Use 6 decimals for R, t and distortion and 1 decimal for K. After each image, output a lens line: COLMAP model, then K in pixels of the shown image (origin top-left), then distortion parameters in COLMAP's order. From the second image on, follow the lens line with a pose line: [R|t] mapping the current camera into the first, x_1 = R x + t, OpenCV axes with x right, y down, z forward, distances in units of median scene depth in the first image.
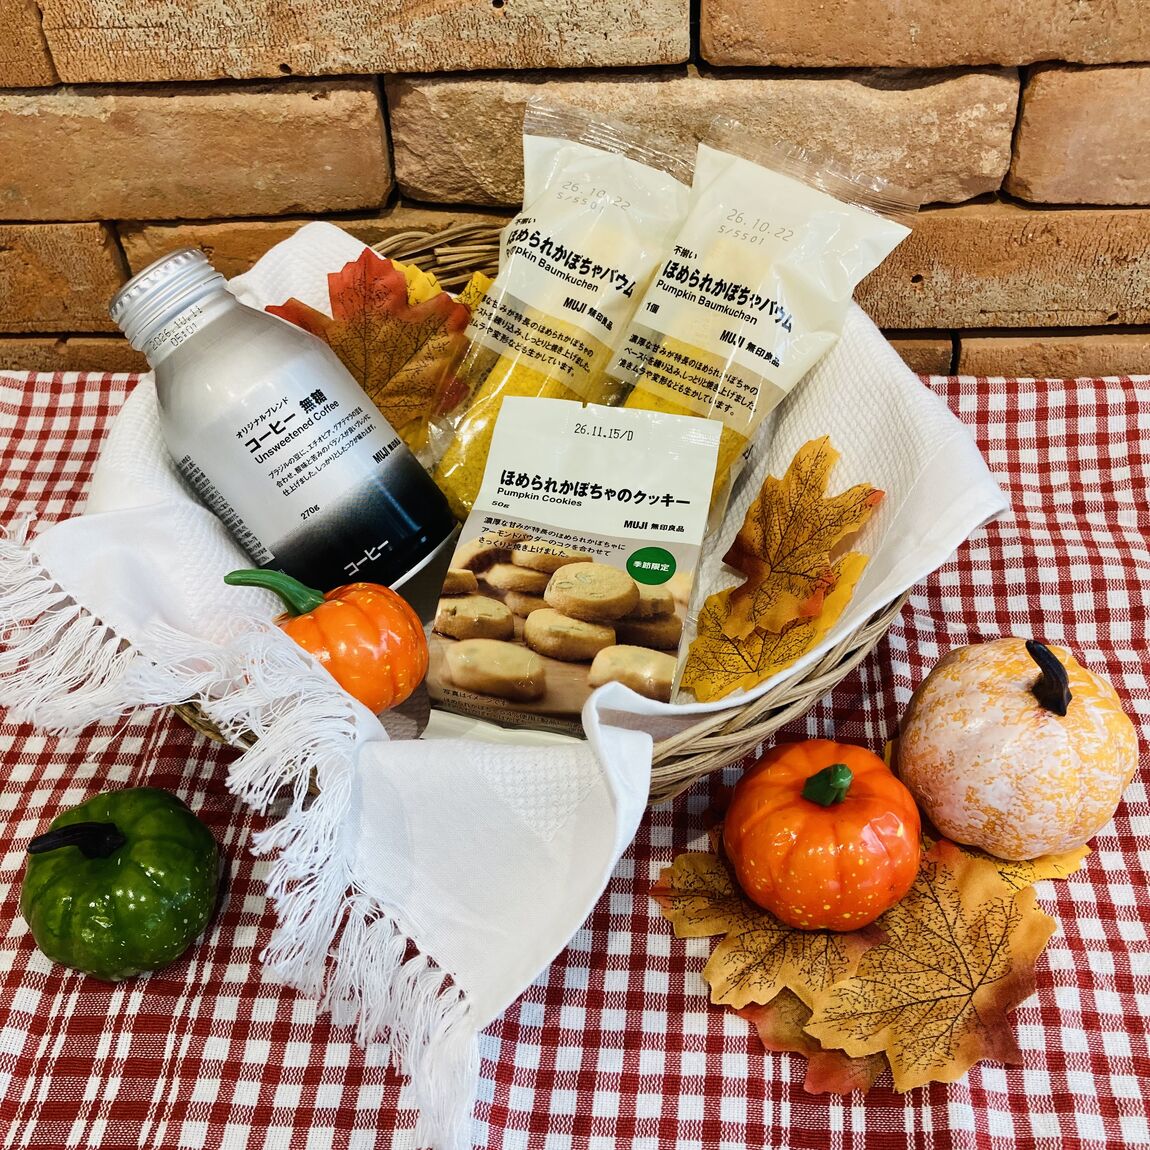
lens RADIAL K [[1291.5, 0, 572.8], [0, 1291.5, 577.7], [0, 0, 1]] dist [-0.013291, 0.000000]
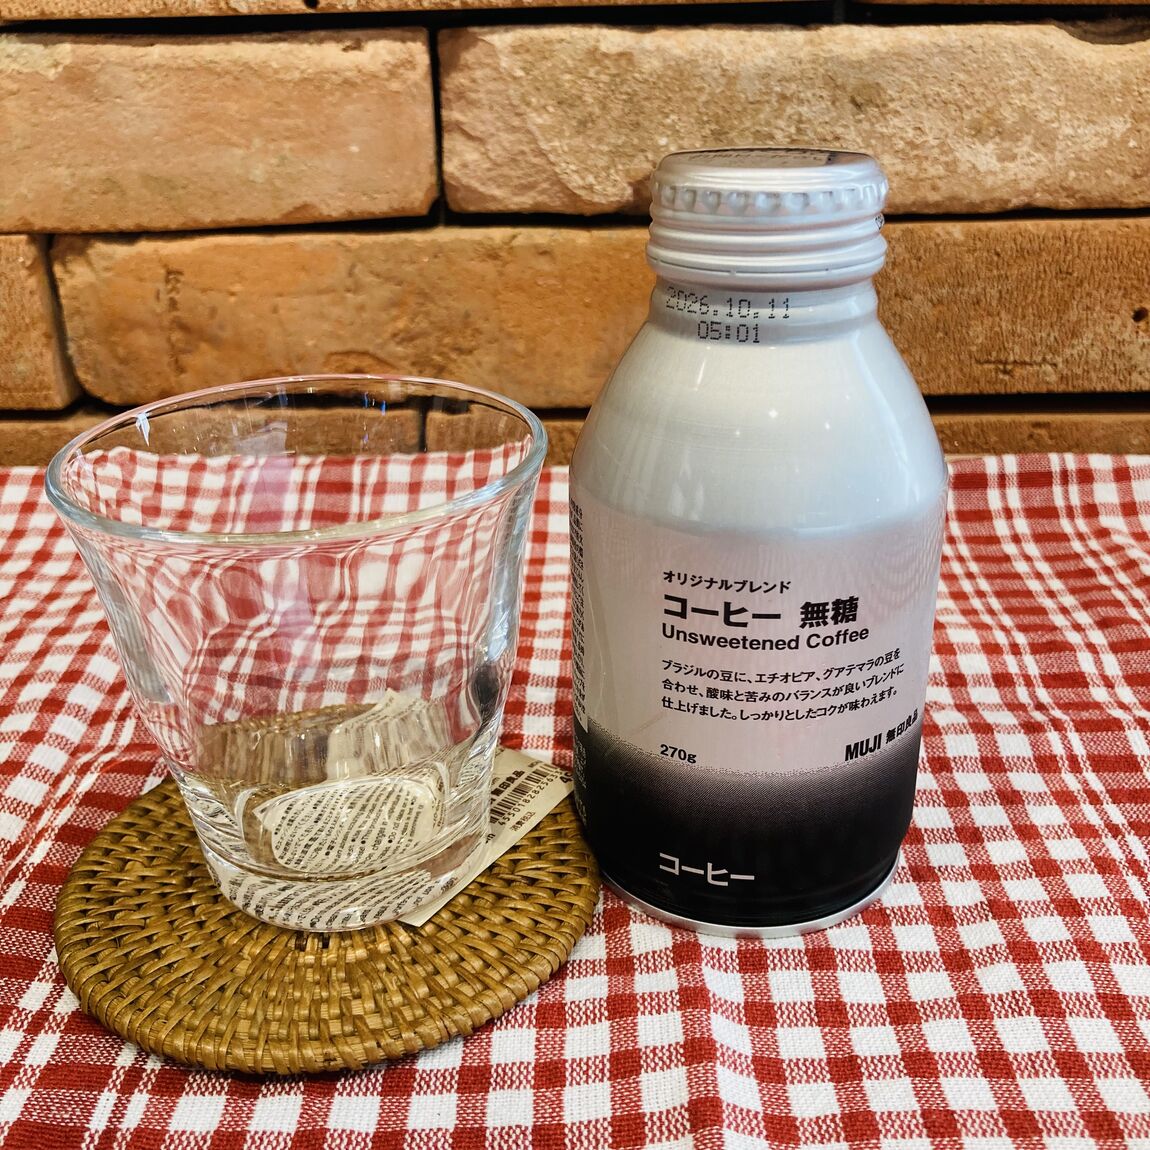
lens RADIAL K [[1291.5, 0, 580.9], [0, 1291.5, 554.3], [0, 0, 1]] dist [-0.013291, 0.000000]
pose [[0.998167, 0.005923, 0.060228, -0.107361], [0.016532, 0.930660, -0.365511, 0.176657], [-0.058217, 0.365837, 0.928856, 0.406579]]
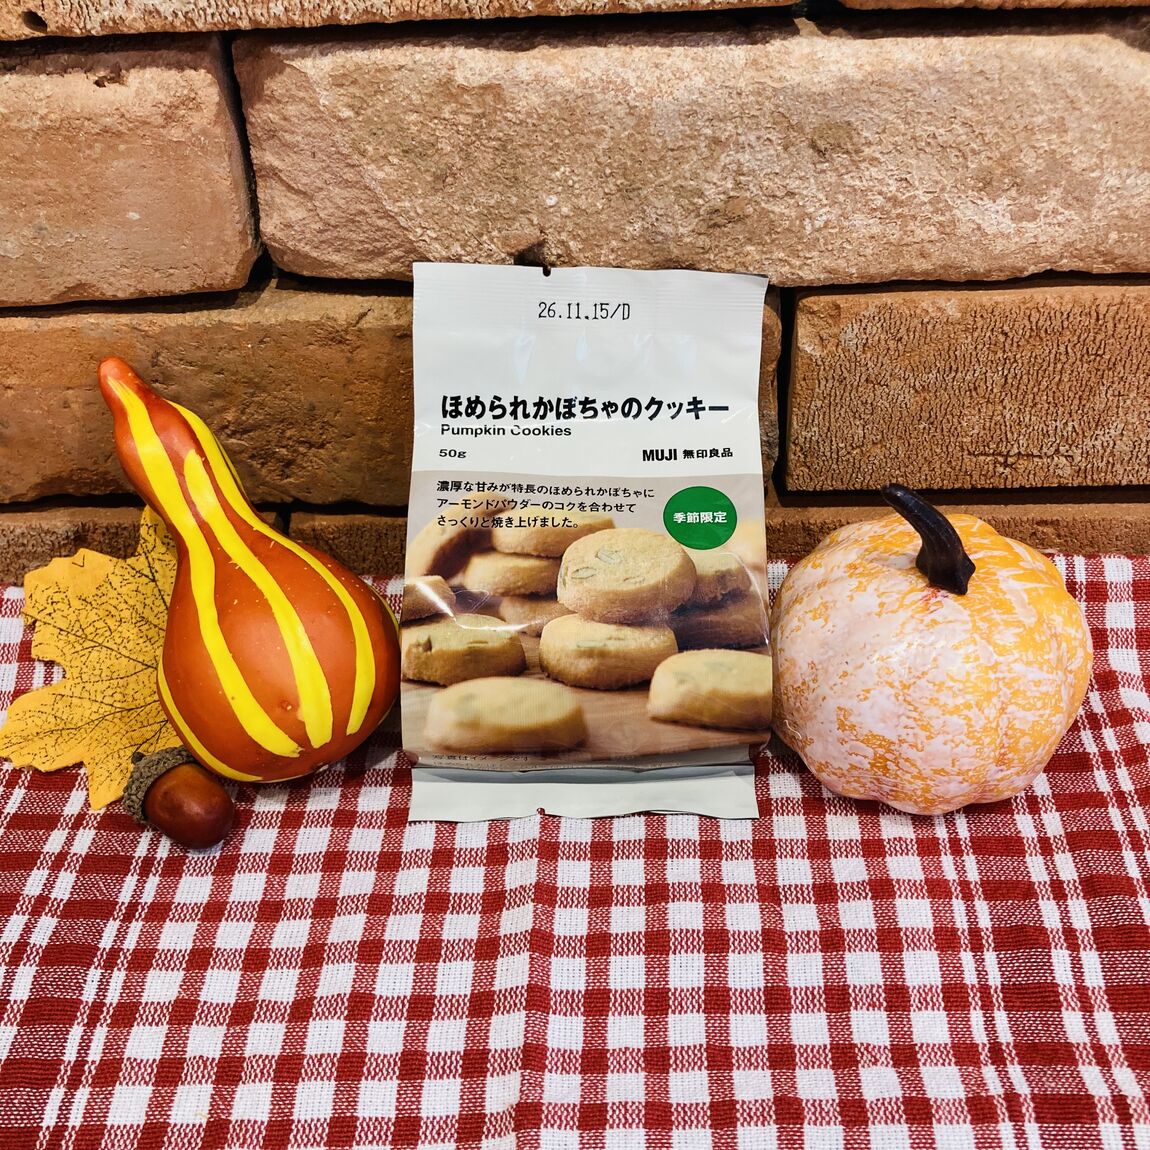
lens RADIAL K [[1291.5, 0, 585.3], [0, 1291.5, 566.5], [0, 0, 1]] dist [-0.013291, 0.000000]
pose [[0.998897, -0.020361, 0.042318, -0.026512], [0.024672, 0.994274, -0.103972, -0.114001], [-0.039959, 0.104902, 0.993680, 0.486894]]
